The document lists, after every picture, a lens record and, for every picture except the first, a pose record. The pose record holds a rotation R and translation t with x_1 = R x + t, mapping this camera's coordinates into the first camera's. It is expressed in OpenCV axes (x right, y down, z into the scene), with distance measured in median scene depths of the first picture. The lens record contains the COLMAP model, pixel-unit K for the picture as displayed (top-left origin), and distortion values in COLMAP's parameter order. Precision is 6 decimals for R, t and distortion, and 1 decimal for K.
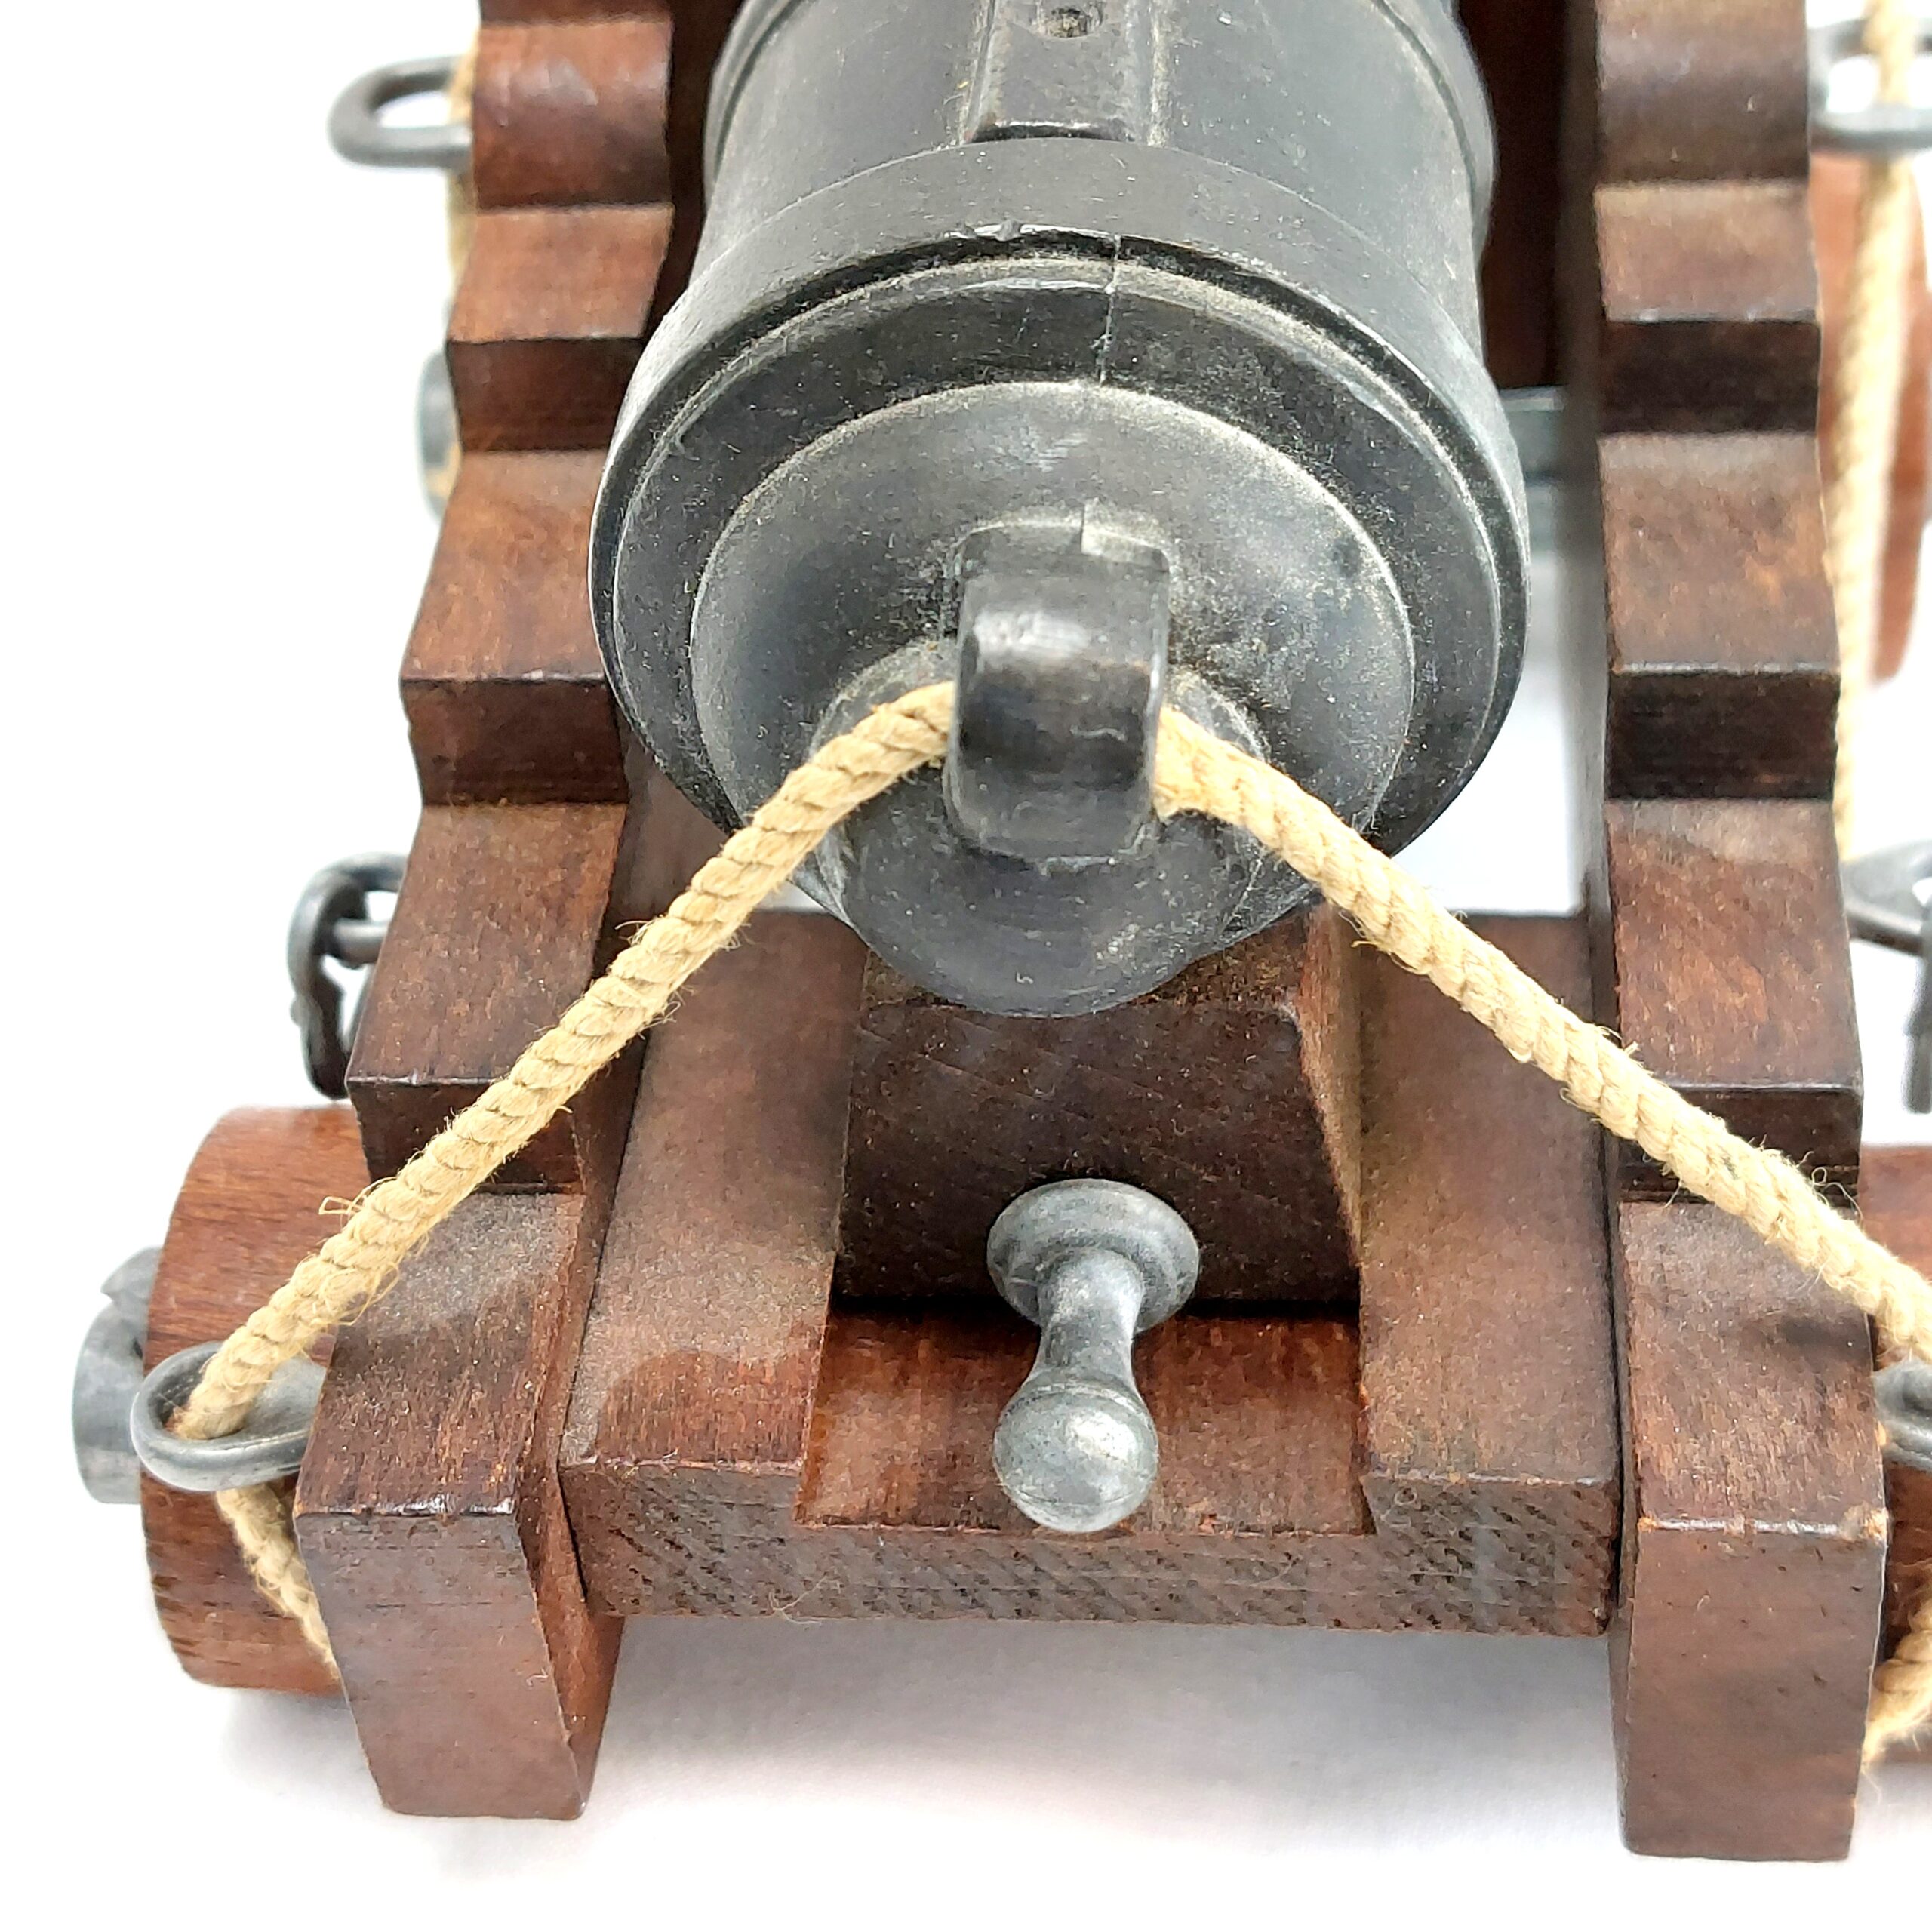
lens RADIAL K [[3707.5, 0, 974.1], [0, 3707.5, 972.6], [0, 0, 1]] dist [0.082021, 0.000000]
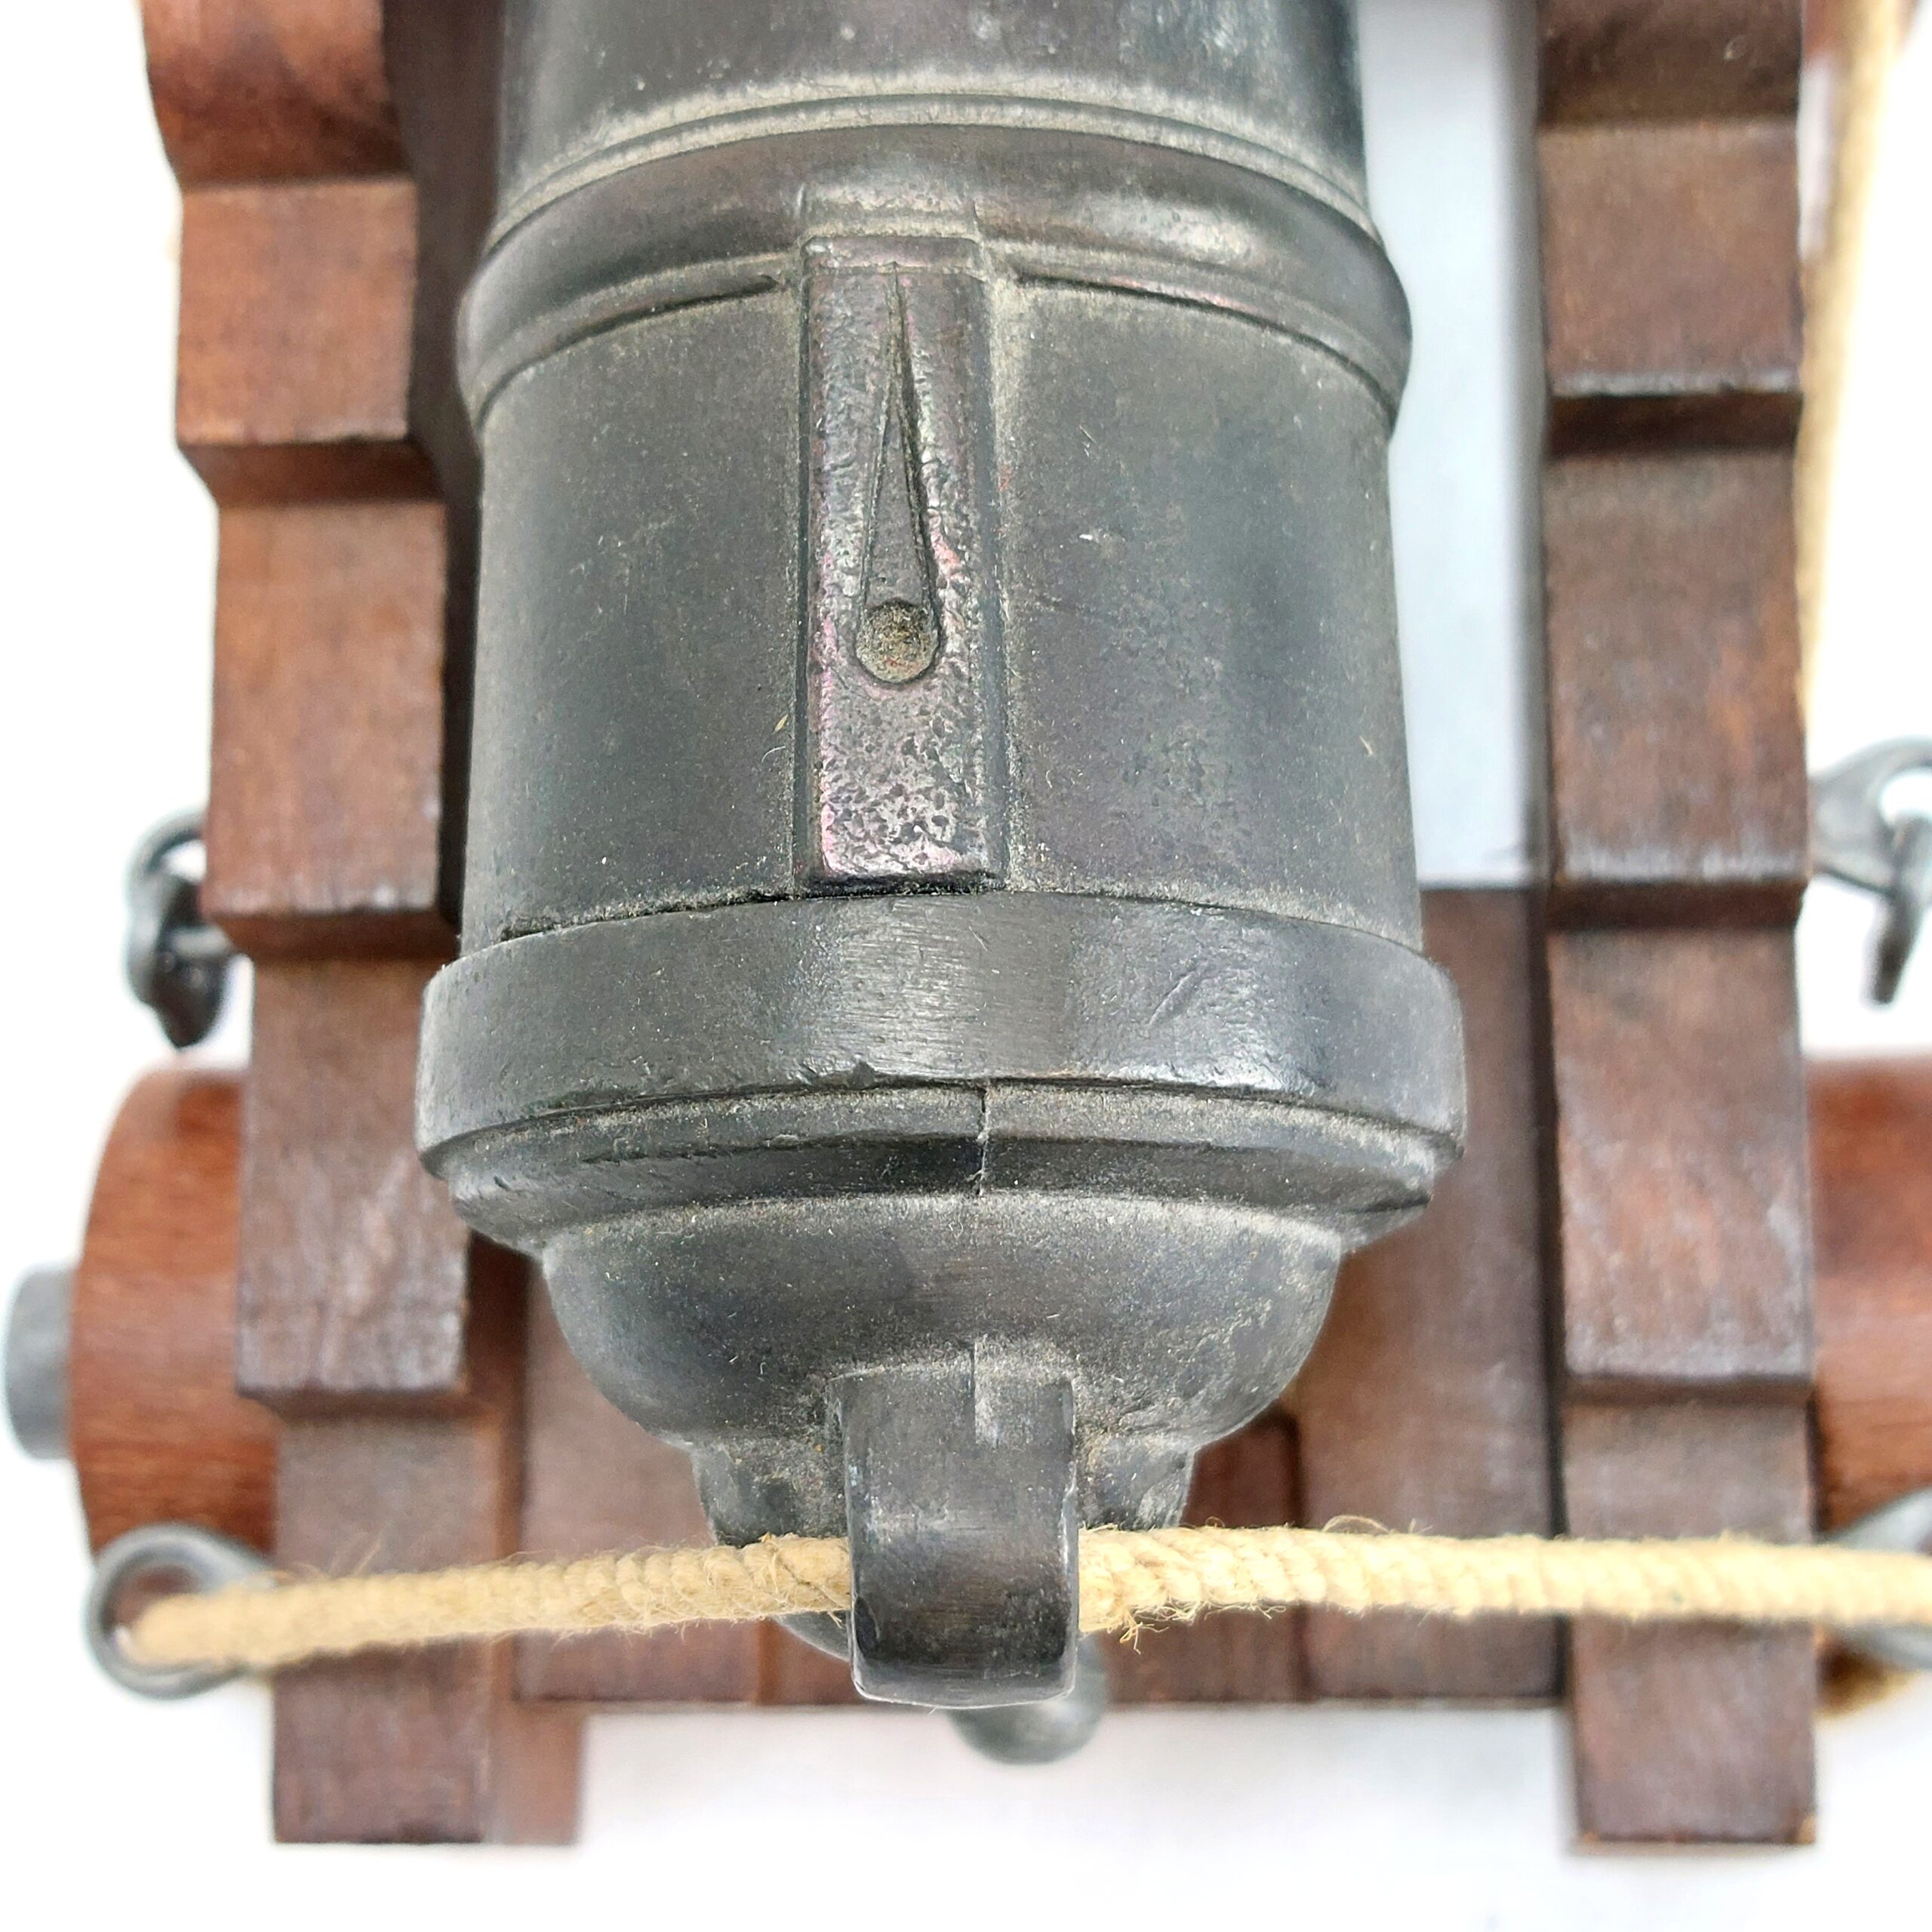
lens RADIAL K [[3707.5, 0, 977.6], [0, 3707.5, 967.7], [0, 0, 1]] dist [0.082021, 0.000000]
pose [[0.996037, -0.088644, -0.007276, 0.037840], [0.078692, 0.840170, 0.536583, -0.570436], [-0.041452, -0.535029, 0.843816, 0.243706]]
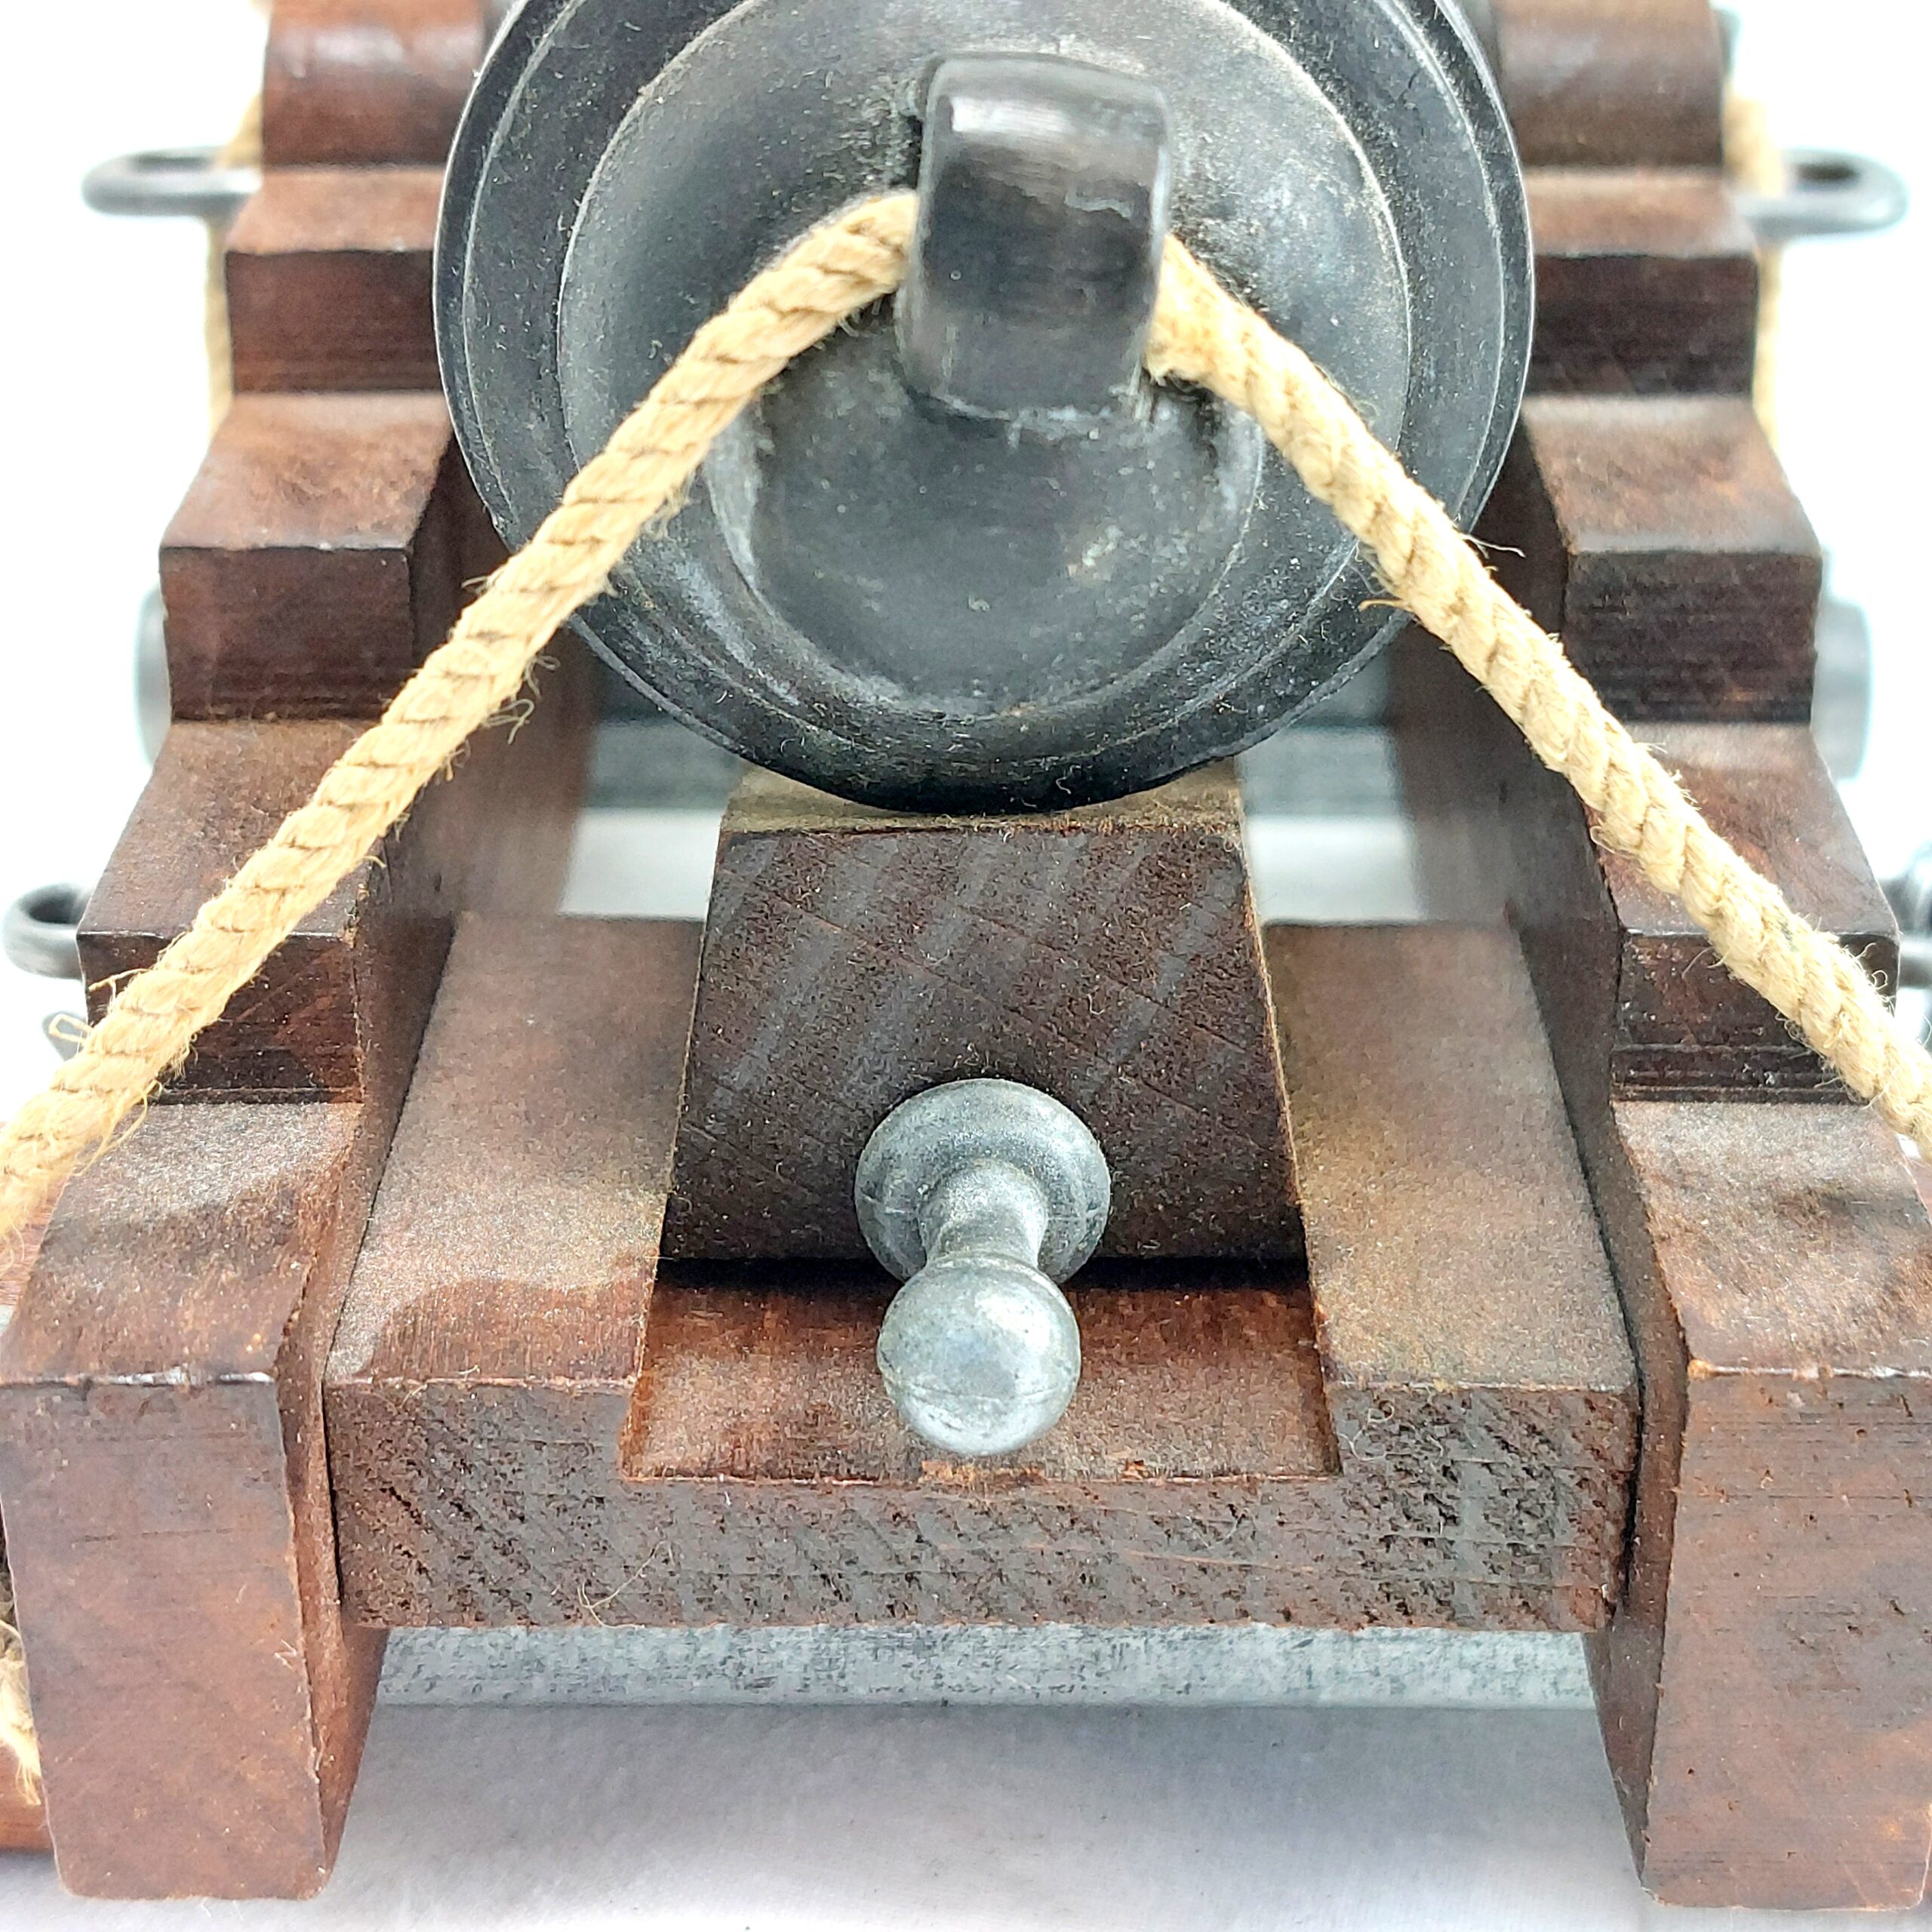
lens RADIAL K [[3707.5, 0, 1025.6], [0, 3707.5, 1023.9], [0, 0, 1]] dist [0.082021, 0.000000]
pose [[0.992245, 0.033495, 0.119700, -0.060752], [-0.002877, 0.968938, -0.247286, 0.253059], [-0.124265, 0.245024, 0.961520, 0.197529]]
